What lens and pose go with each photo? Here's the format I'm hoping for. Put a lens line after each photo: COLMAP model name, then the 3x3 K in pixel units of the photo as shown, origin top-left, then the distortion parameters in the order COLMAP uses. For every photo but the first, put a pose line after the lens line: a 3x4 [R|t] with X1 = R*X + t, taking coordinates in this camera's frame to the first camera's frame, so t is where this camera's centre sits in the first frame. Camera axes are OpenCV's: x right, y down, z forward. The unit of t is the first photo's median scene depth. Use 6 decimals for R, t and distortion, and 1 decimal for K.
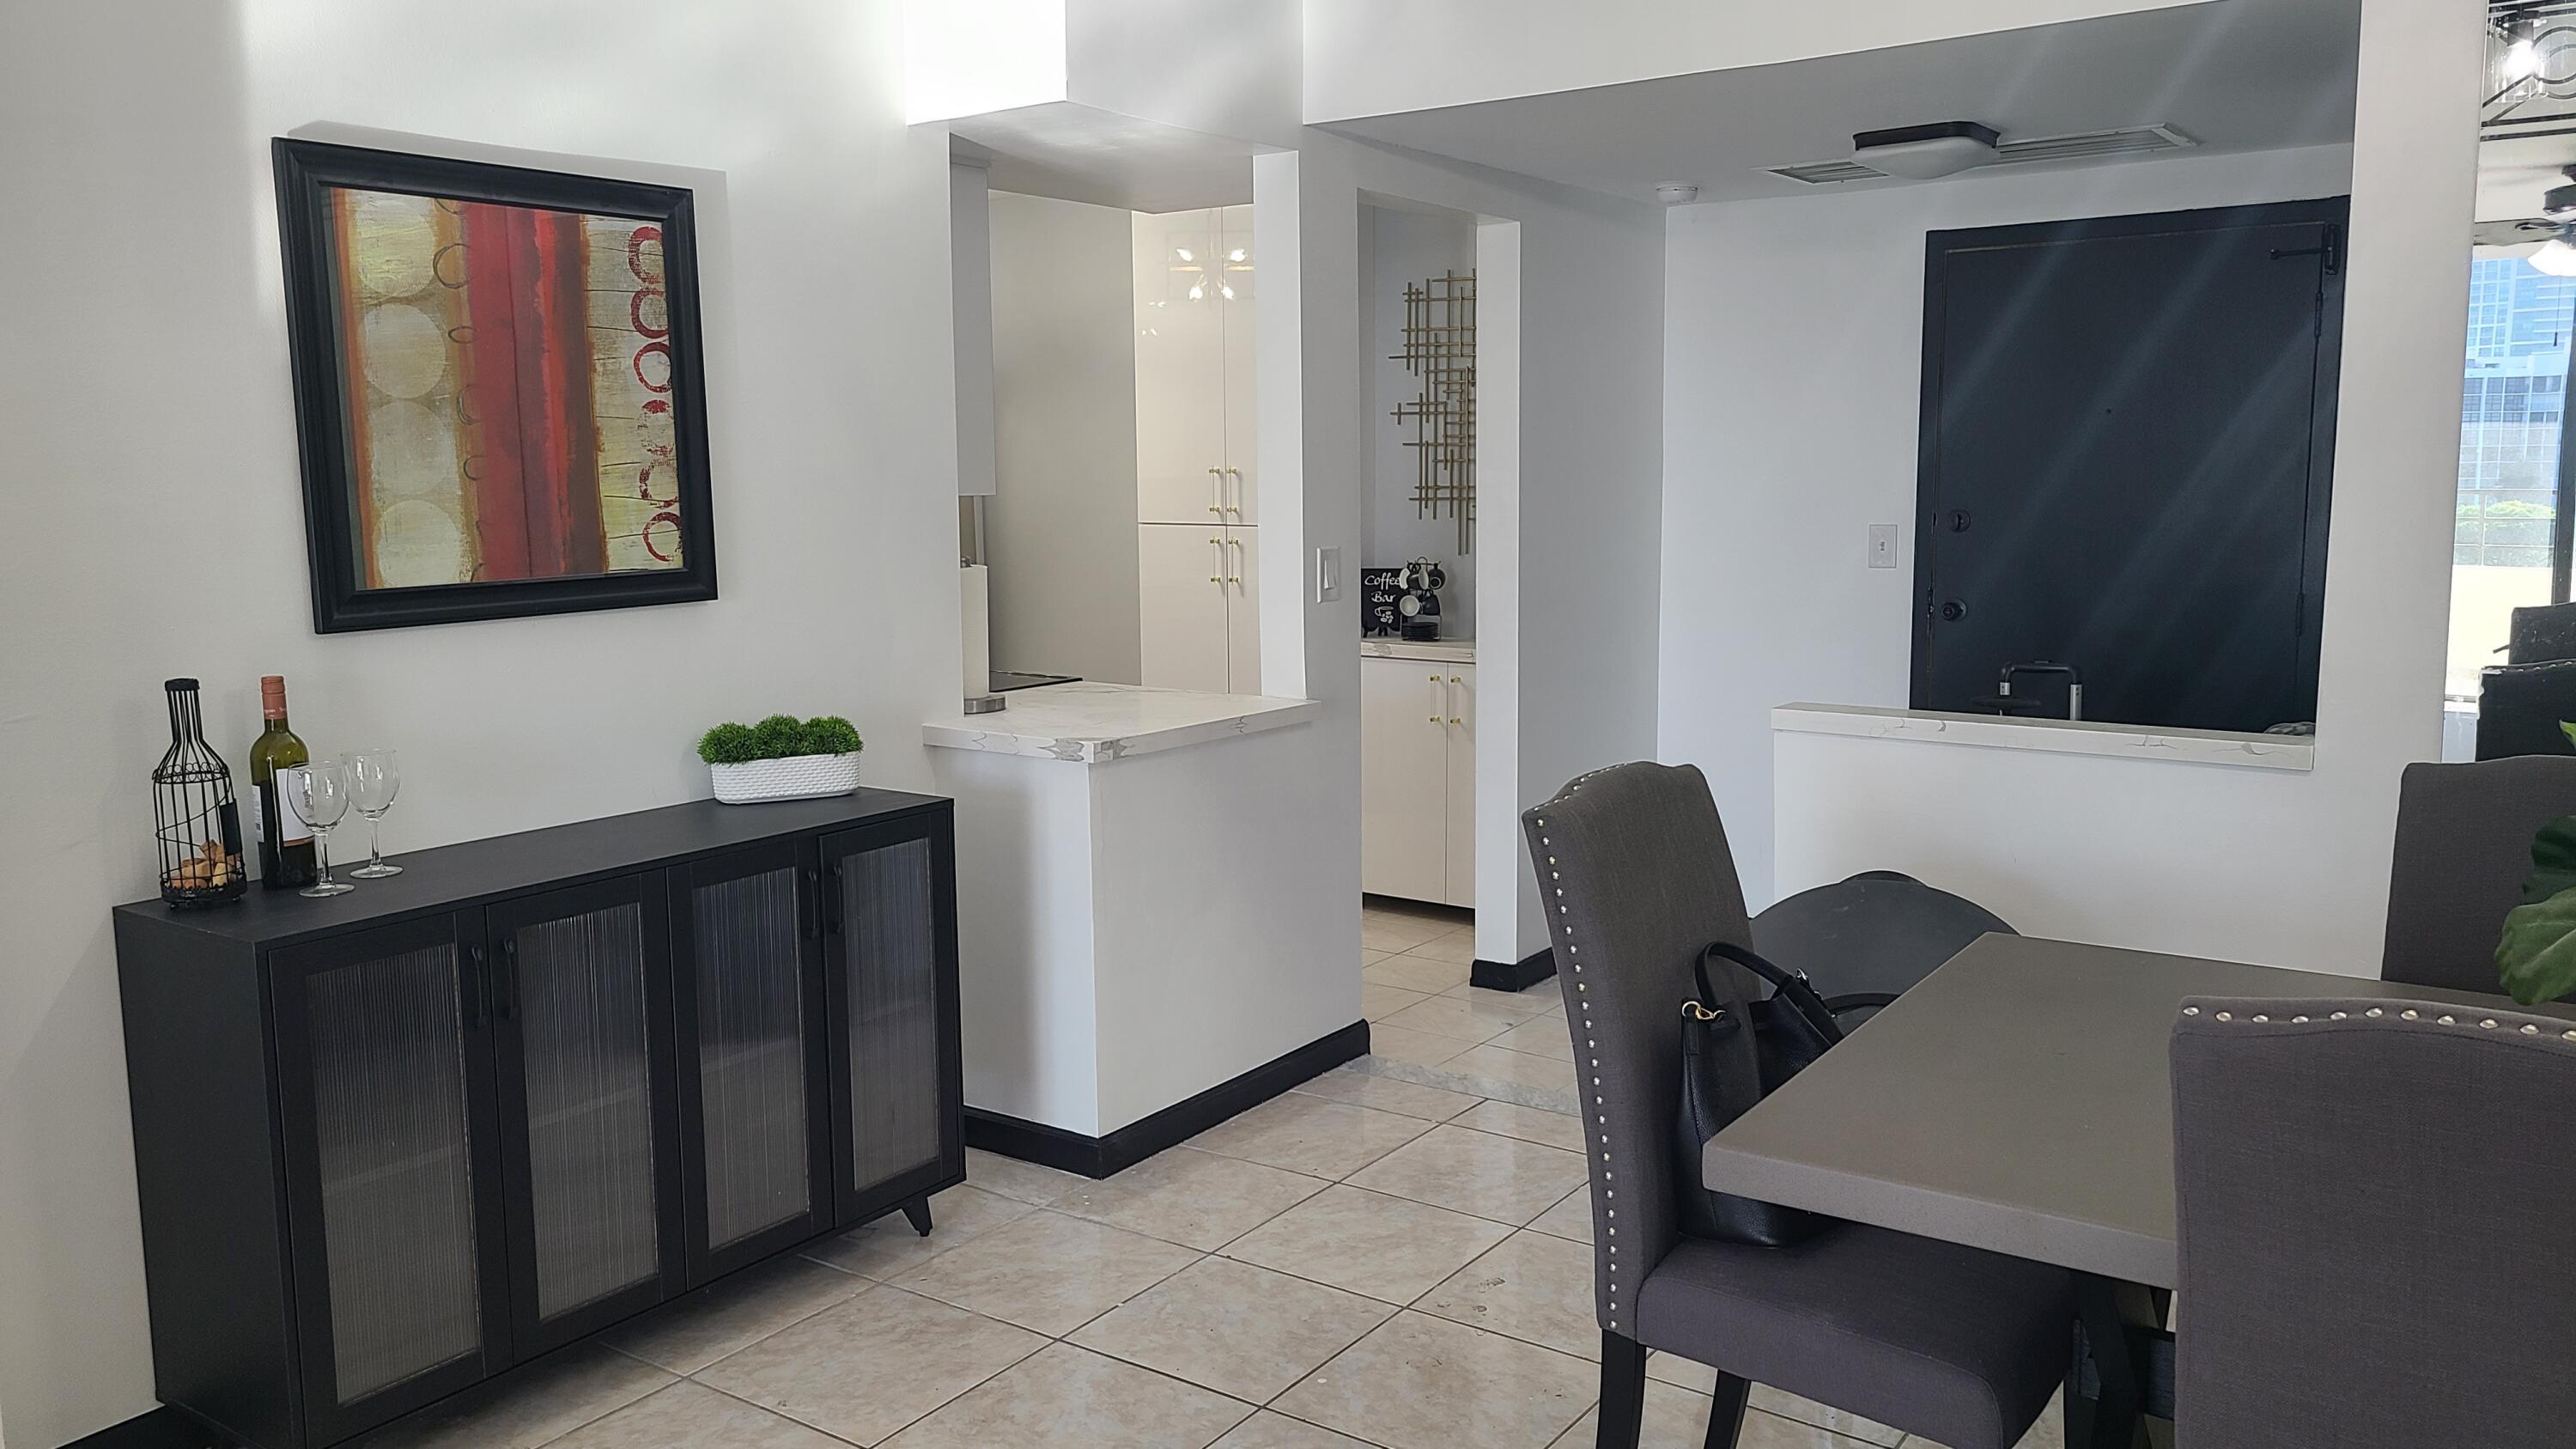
lens RADIAL K [[1943.4, 0, 1284.2], [0, 1943.4, 728.6], [0, 0, 1]] dist [0.045221, -0.009246]
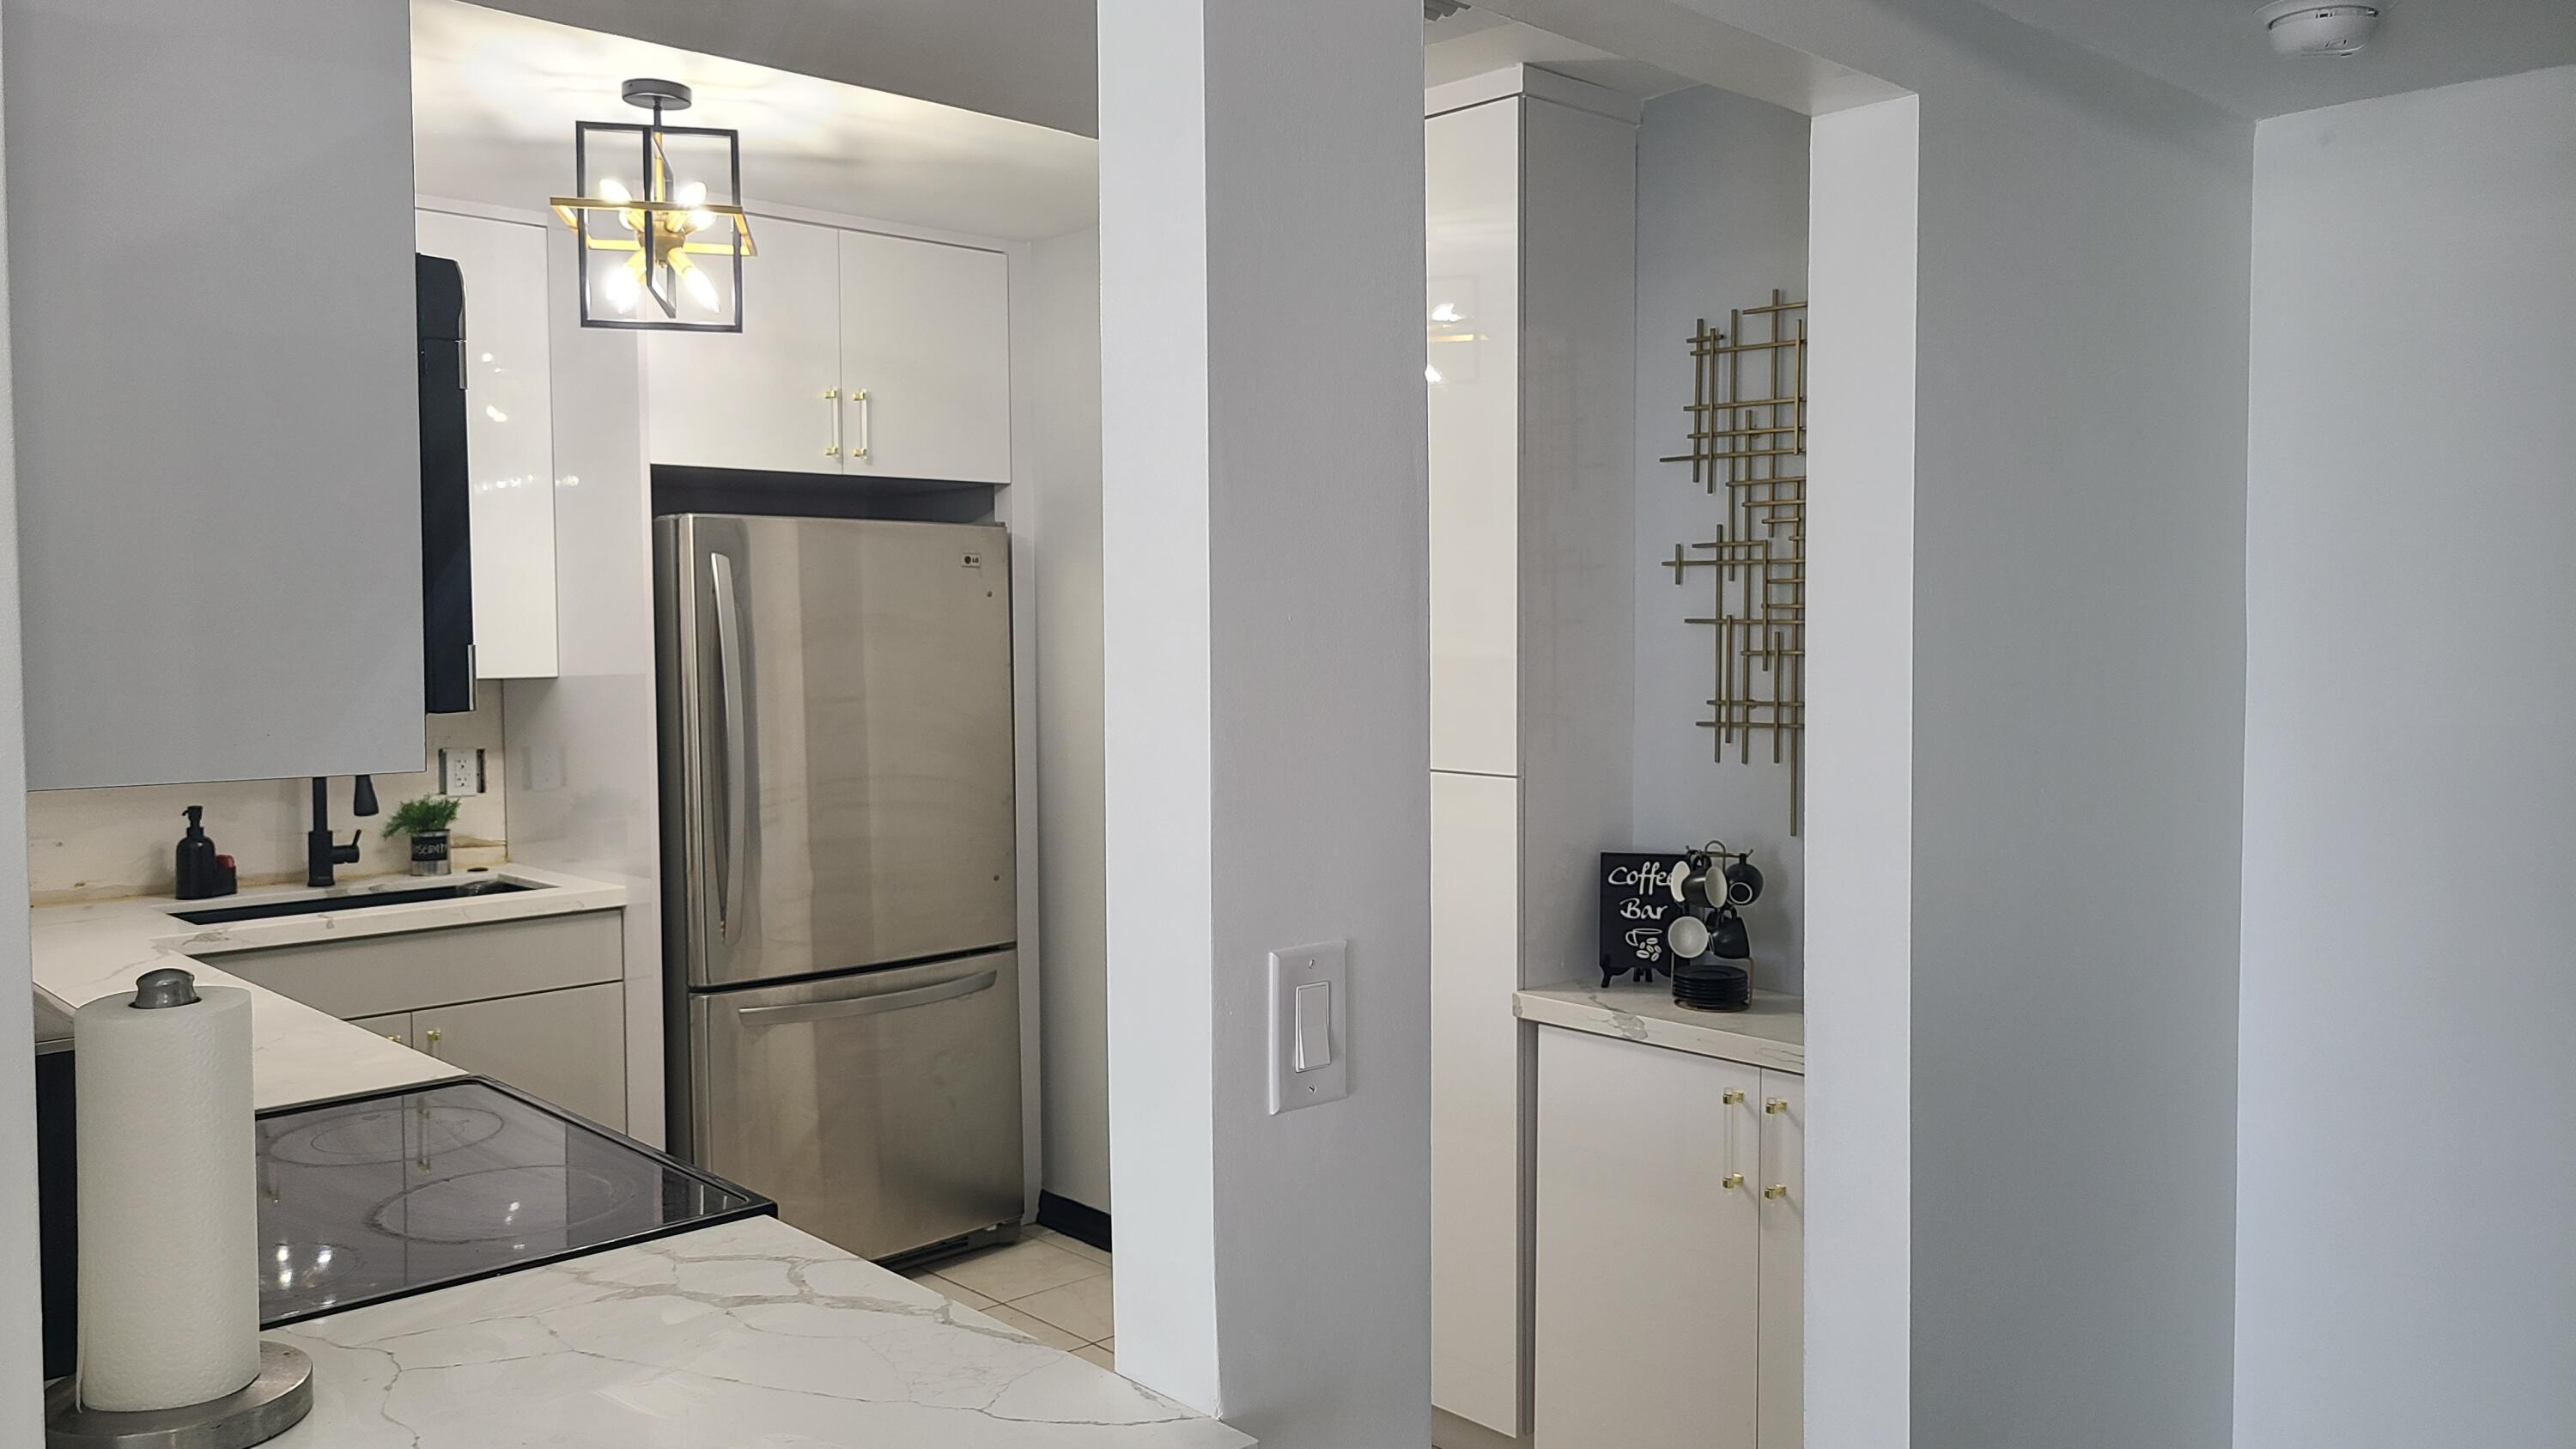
lens RADIAL K [[1943.4, 0, 1285.3], [0, 1943.4, 710.1], [0, 0, 1]] dist [0.045221, -0.009246]
pose [[0.981143, 0.015284, -0.192679, 0.057472], [-0.032645, 0.995651, -0.087256, -0.073158], [0.190508, 0.091900, 0.977375, 0.470038]]
